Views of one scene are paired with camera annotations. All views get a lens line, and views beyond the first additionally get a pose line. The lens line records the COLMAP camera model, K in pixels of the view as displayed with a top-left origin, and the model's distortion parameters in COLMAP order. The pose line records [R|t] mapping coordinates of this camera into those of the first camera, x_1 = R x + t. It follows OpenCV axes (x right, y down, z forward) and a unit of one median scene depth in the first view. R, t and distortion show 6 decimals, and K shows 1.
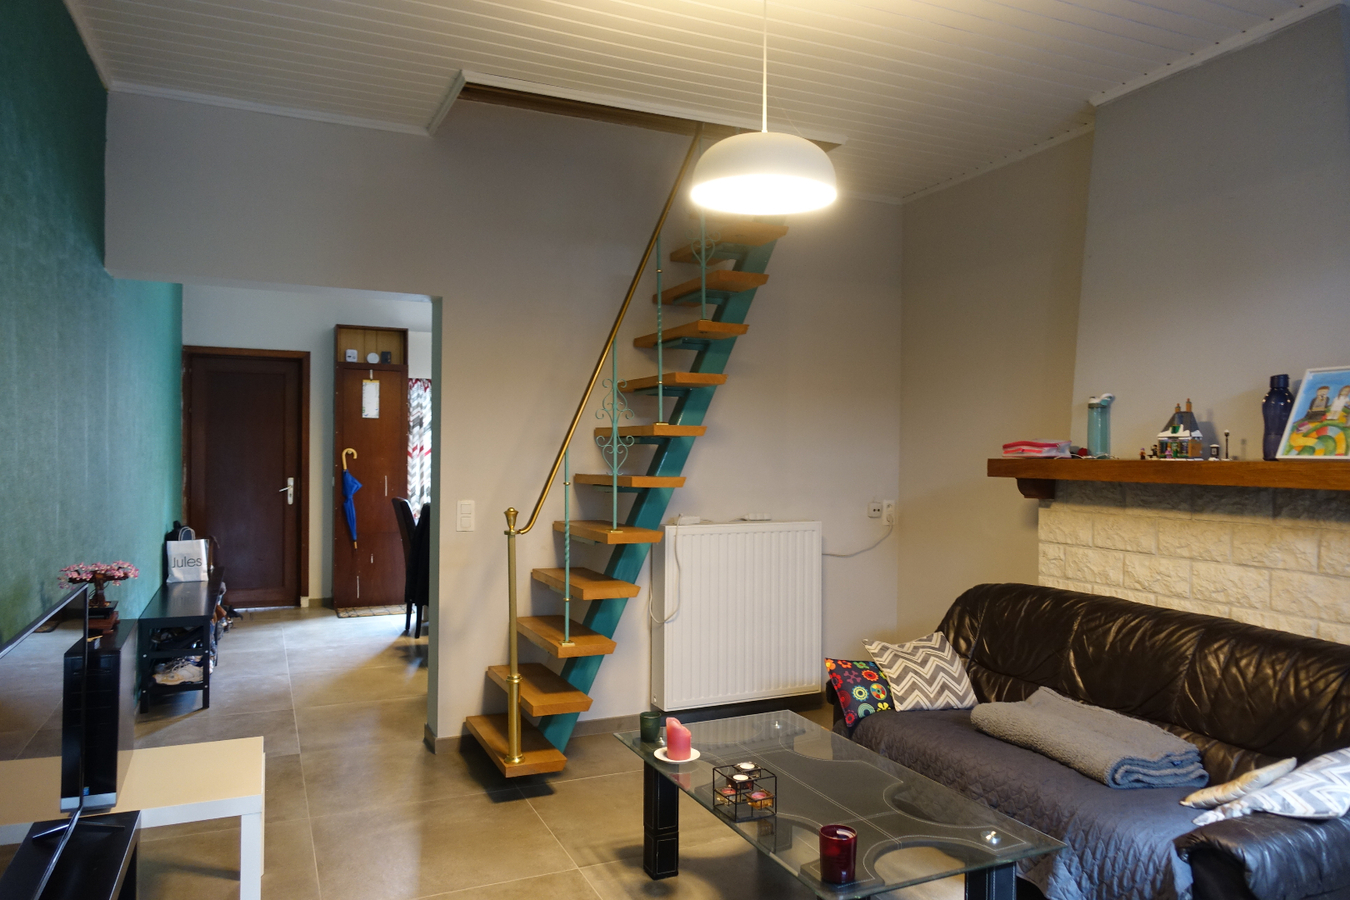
lens RADIAL K [[926.8, 0, 675.0], [0, 926.8, 450.0], [0, 0, 1]] dist [0.003148, 0.001160]
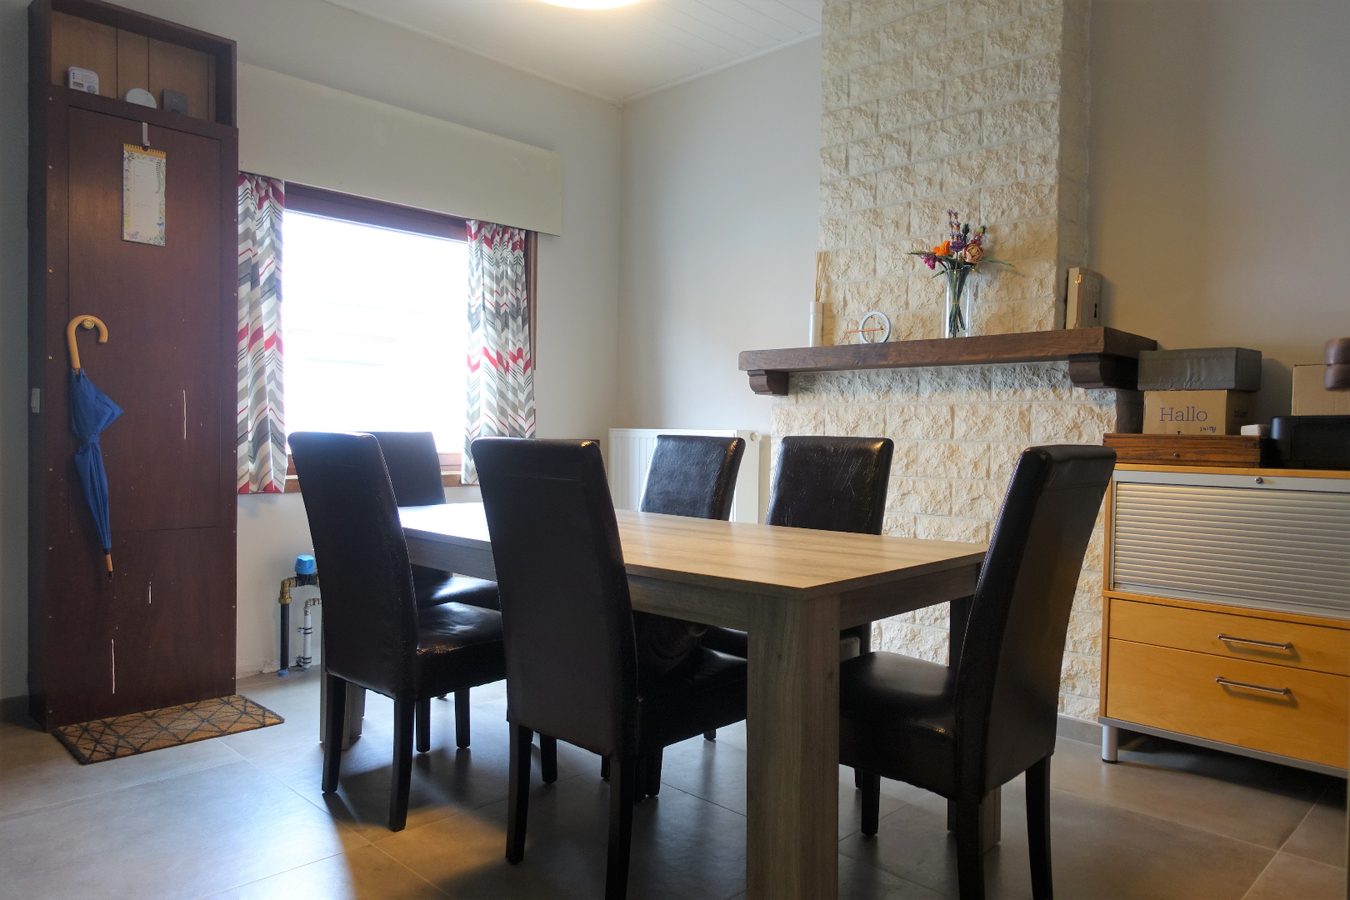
lens RADIAL K [[926.8, 0, 675.0], [0, 926.8, 450.0], [0, 0, 1]] dist [0.003148, 0.001160]
pose [[0.927140, -0.001796, 0.374712, -0.265998], [-0.008844, 0.999605, 0.026673, 0.041565], [-0.374612, -0.028043, 0.926758, 0.542338]]
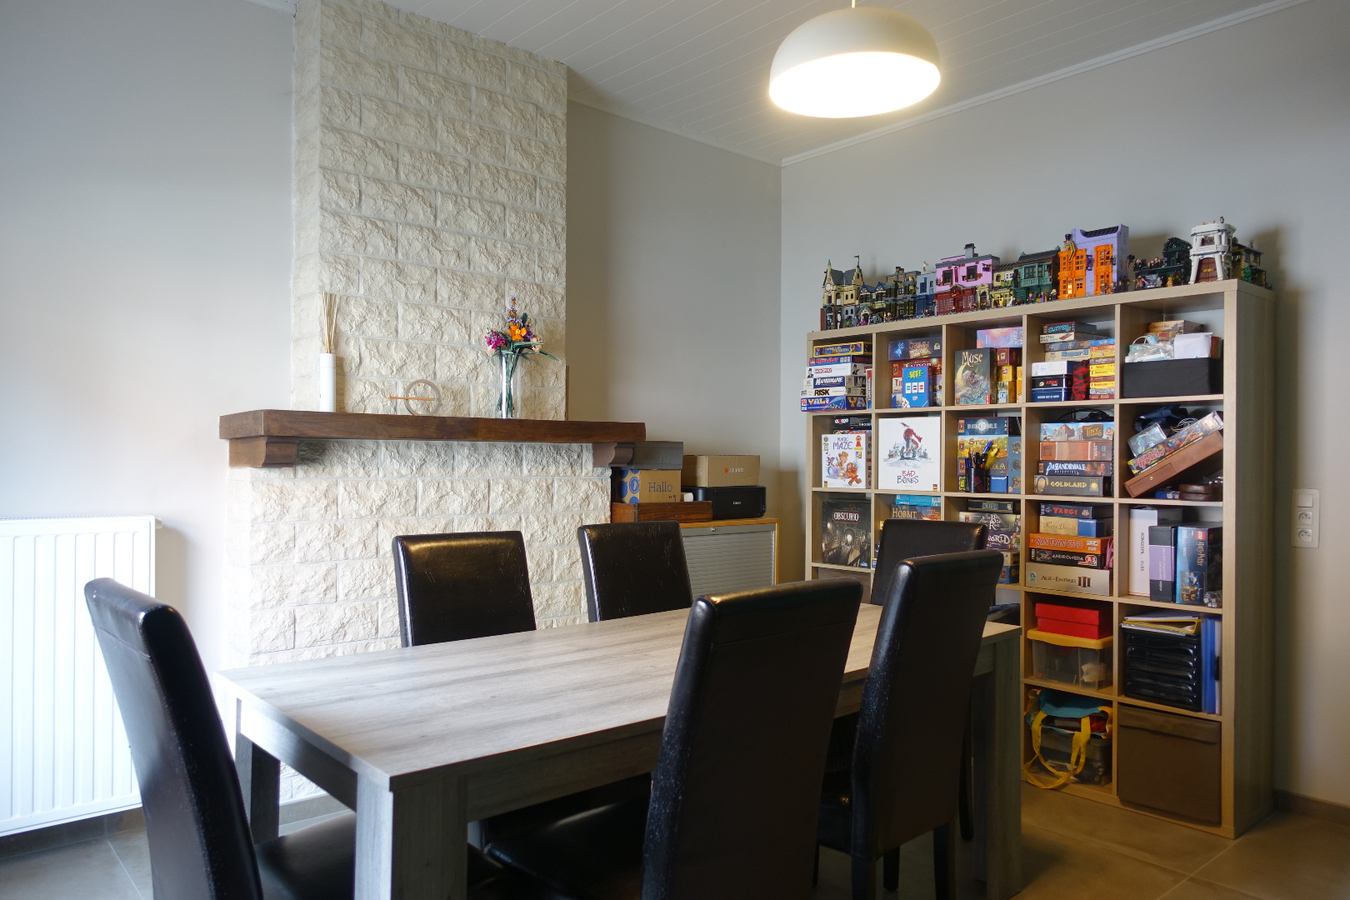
lens RADIAL K [[926.8, 0, 675.0], [0, 926.8, 450.0], [0, 0, 1]] dist [0.003148, 0.001160]
pose [[-0.286189, -0.001552, 0.958172, -0.345424], [-0.013165, 0.999911, -0.002312, 0.029985], [-0.958083, -0.013276, -0.286184, 0.724365]]
